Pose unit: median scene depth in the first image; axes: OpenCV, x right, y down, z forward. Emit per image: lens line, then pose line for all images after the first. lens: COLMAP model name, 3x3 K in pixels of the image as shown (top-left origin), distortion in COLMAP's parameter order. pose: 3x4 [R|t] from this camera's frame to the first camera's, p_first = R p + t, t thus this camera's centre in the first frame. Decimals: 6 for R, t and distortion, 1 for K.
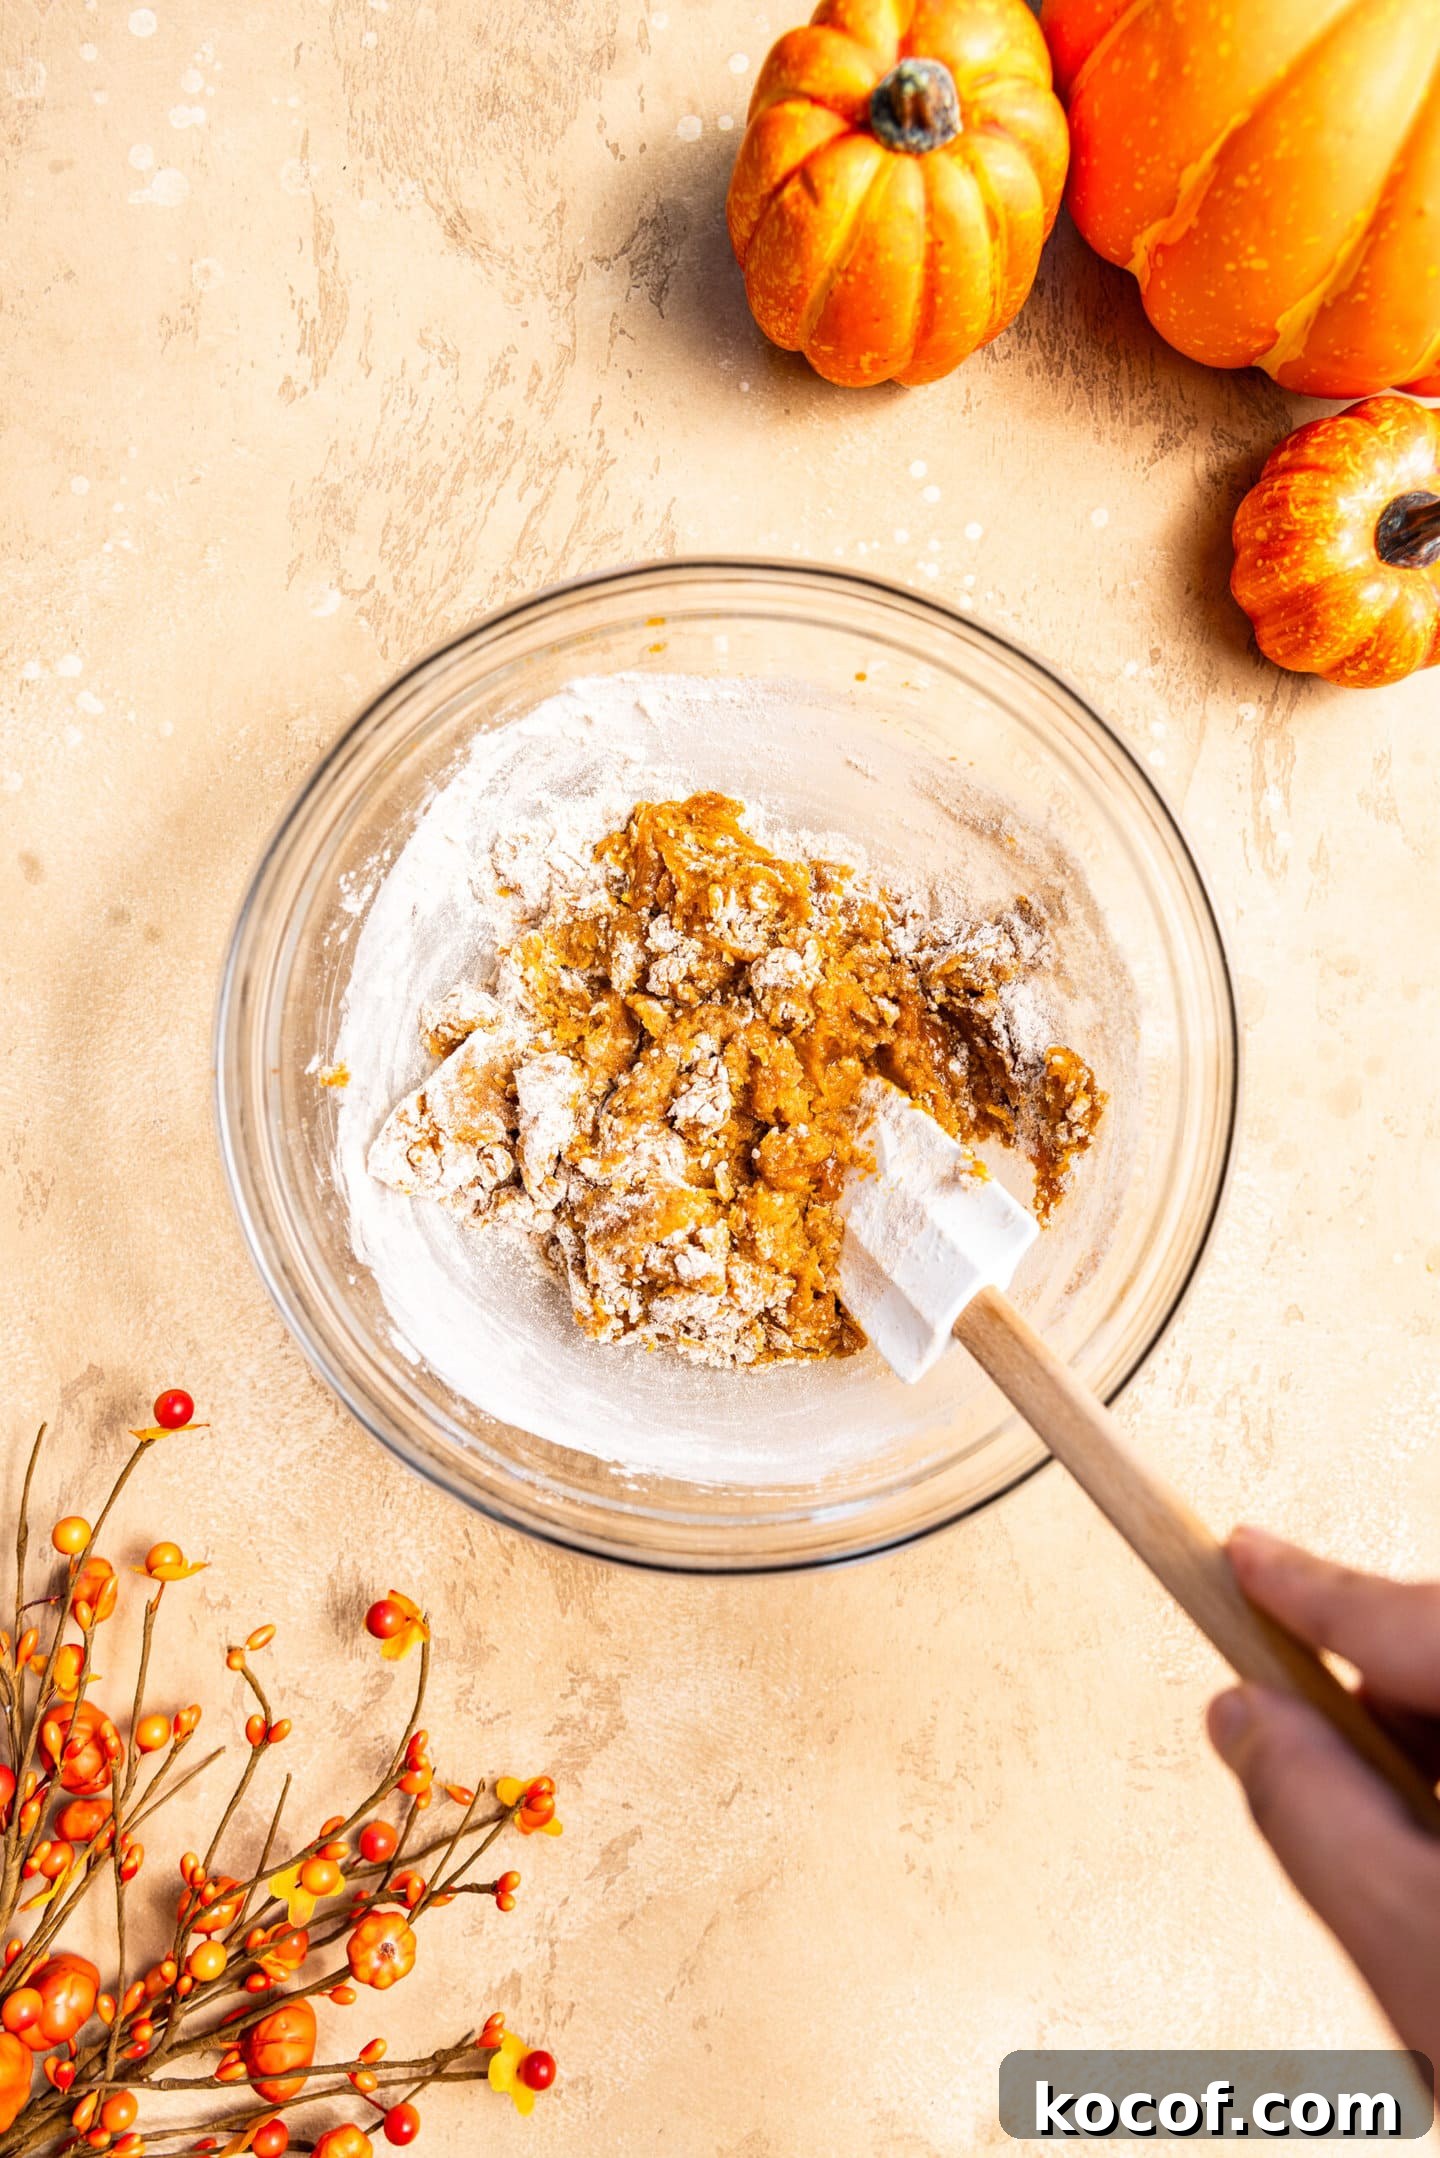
lens RADIAL K [[1591.6, 0, 736.7], [0, 1591.6, 1077.9], [0, 0, 1]] dist [0.072088, -0.009921]
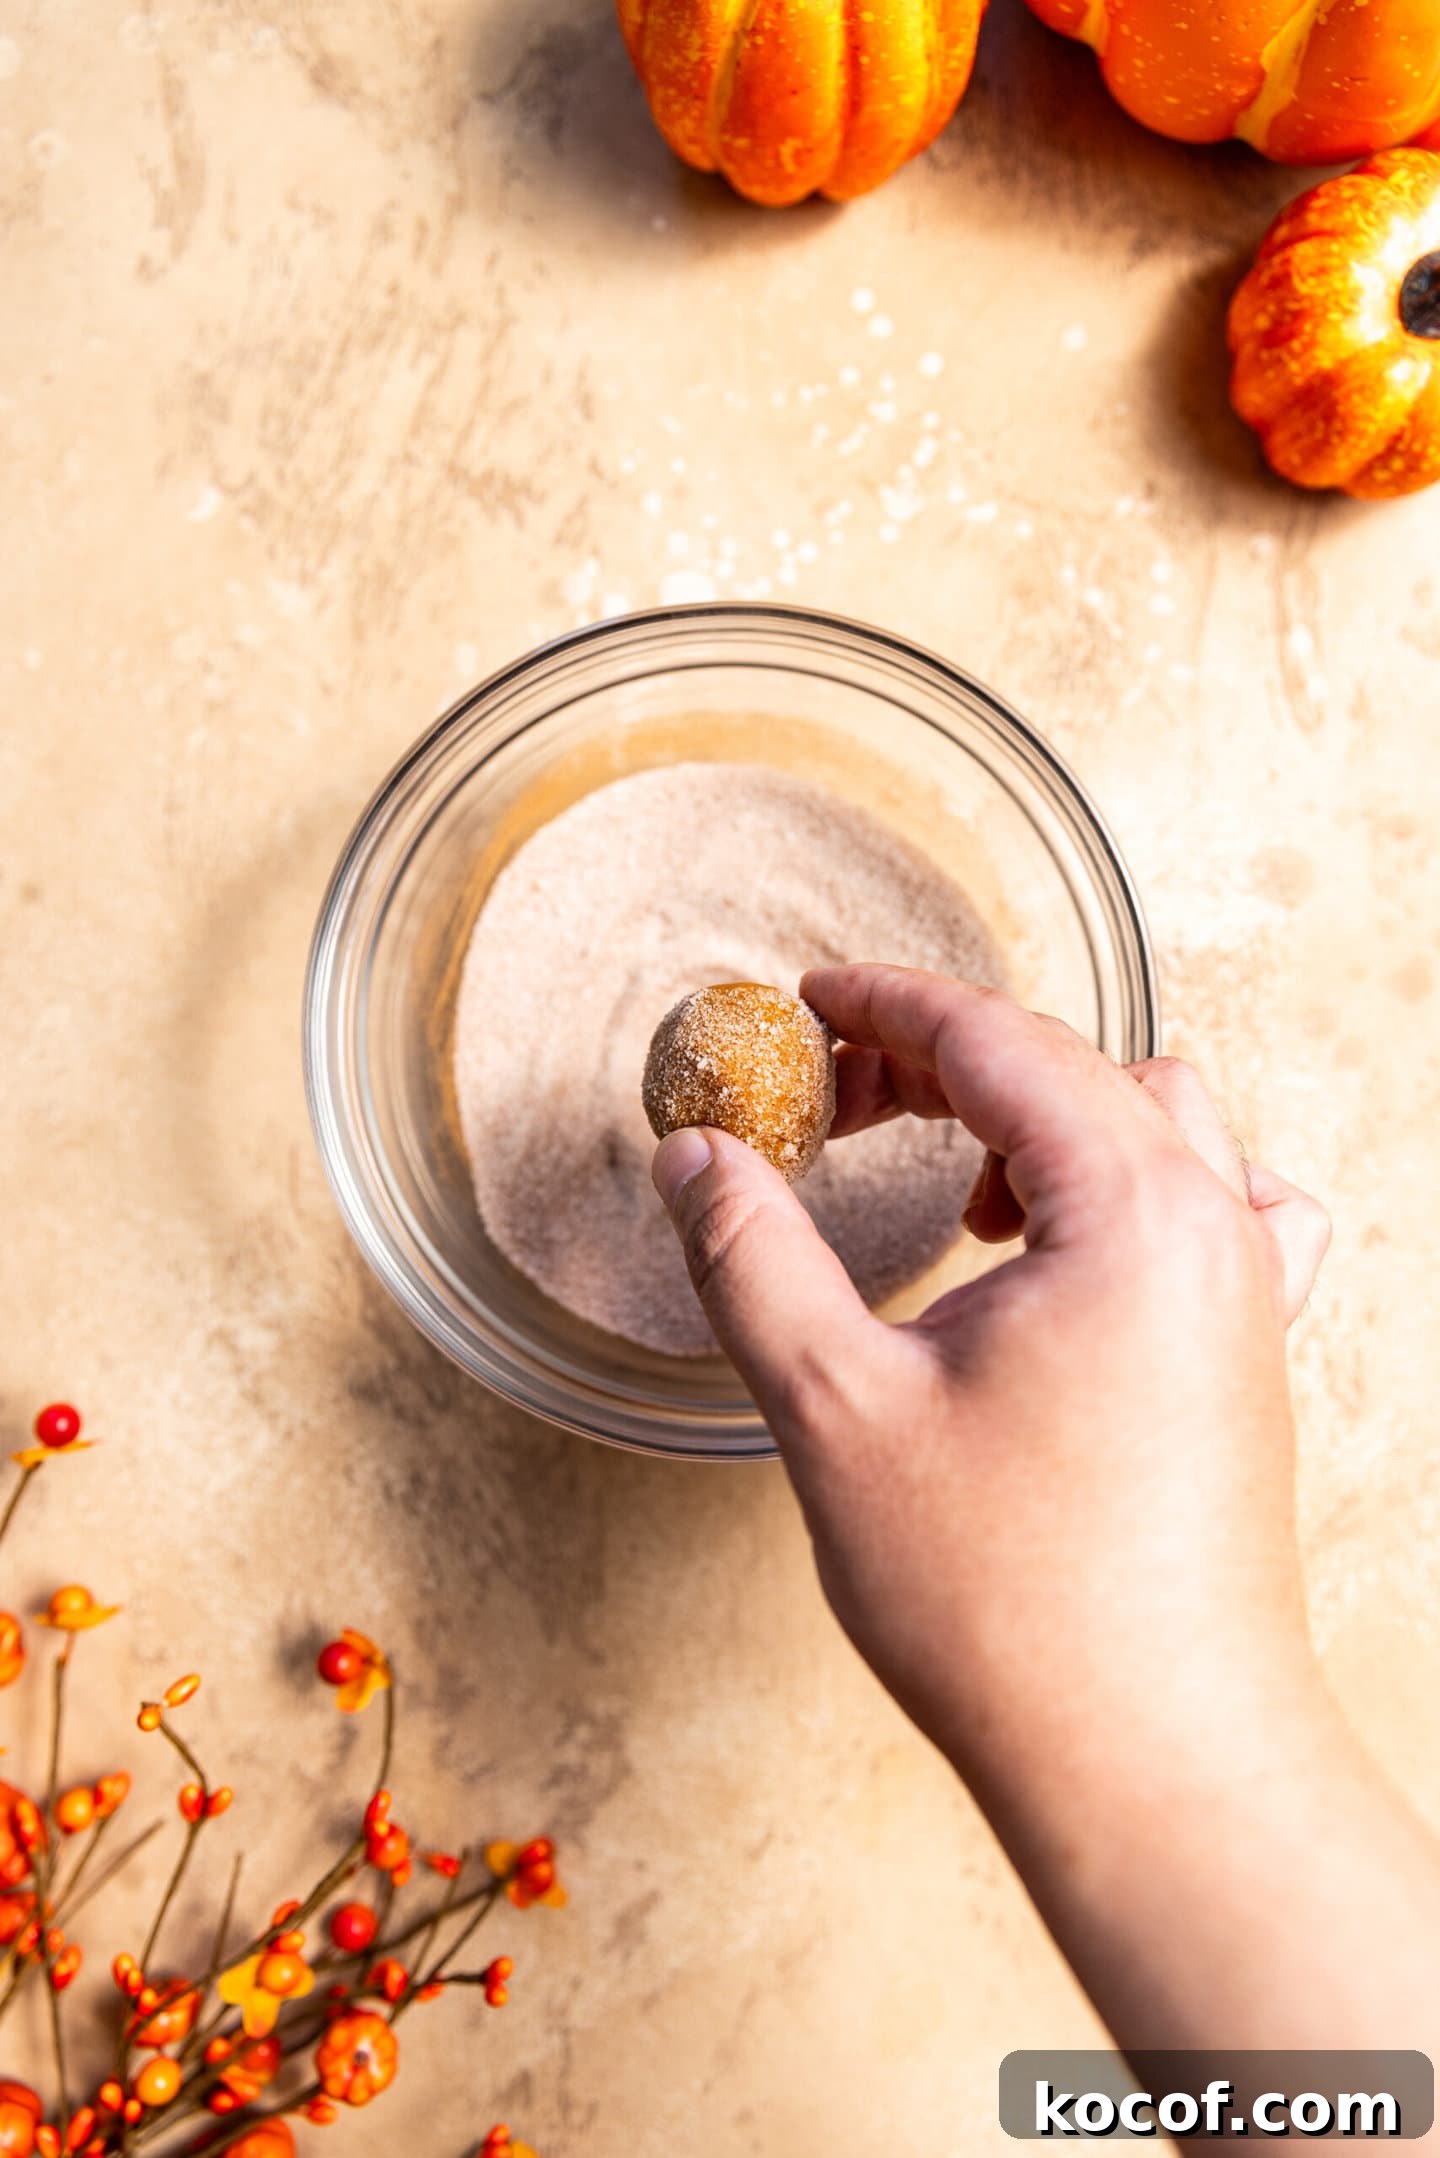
lens RADIAL K [[1653.5, 0, 710.3], [0, 1653.5, 1021.1], [0, 0, 1]] dist [0.043138, -0.000048]
pose [[0.997240, -0.071960, -0.018302, 0.018507], [0.071254, 0.996784, -0.036660, 0.041029], [0.020881, 0.035255, 0.999160, 0.103957]]
